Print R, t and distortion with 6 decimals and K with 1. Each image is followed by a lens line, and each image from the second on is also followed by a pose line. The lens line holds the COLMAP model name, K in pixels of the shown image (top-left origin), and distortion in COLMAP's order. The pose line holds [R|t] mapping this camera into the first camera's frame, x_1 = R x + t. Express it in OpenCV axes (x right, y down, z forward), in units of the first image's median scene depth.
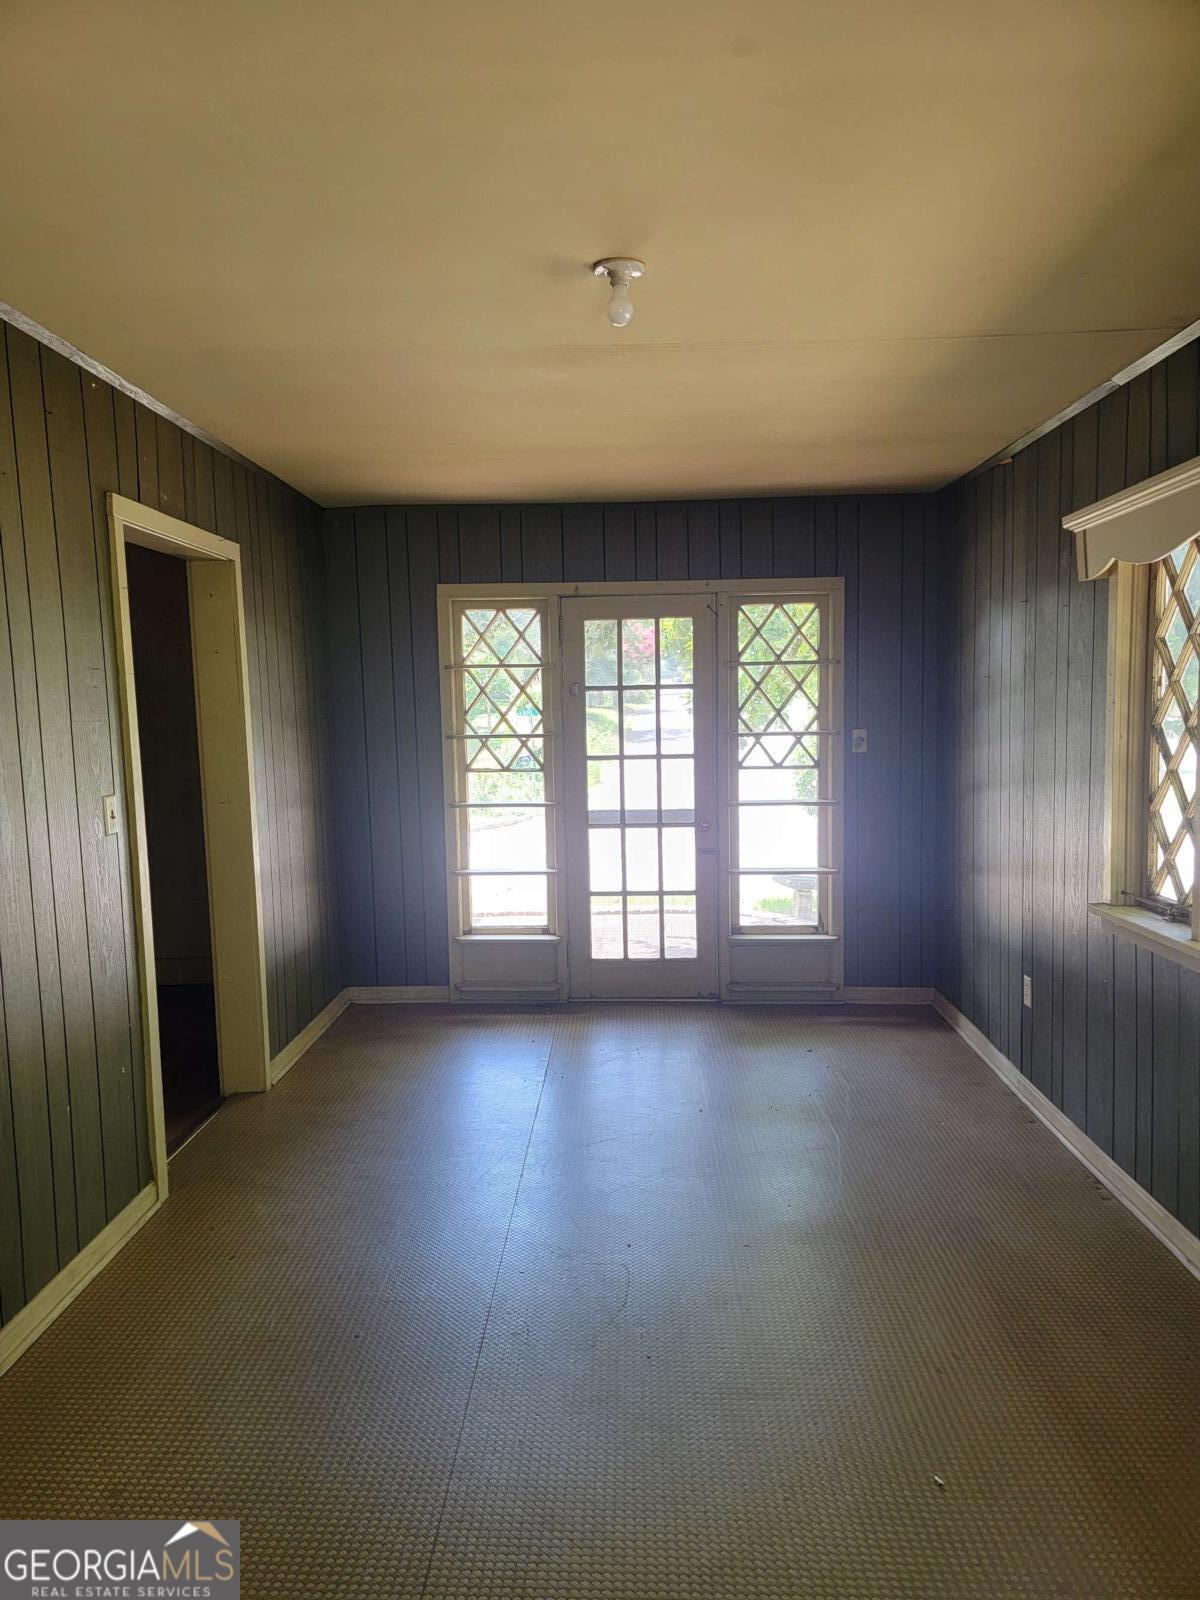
lens RADIAL K [[1107.9, 0, 589.2], [0, 1107.9, 803.7], [0, 0, 1]] dist [0.074707, -0.051791]
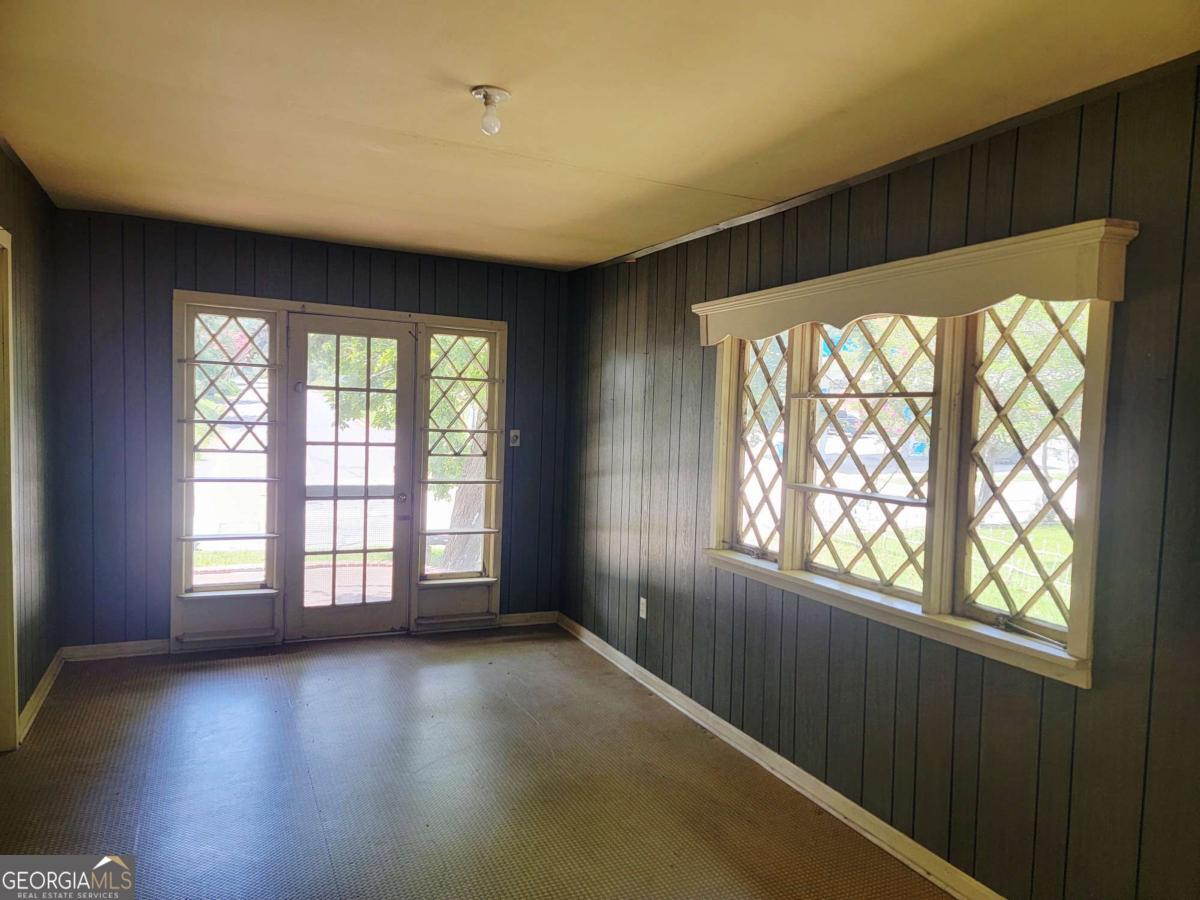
lens RADIAL K [[830.9, 0, 599.6], [0, 830.9, 449.1], [0, 0, 1]] dist [0.074707, -0.051791]
pose [[0.882085, 0.031542, 0.470034, -0.156089], [-0.013818, 0.999059, -0.041112, -0.000741], [-0.470888, 0.029769, 0.881690, 0.020124]]
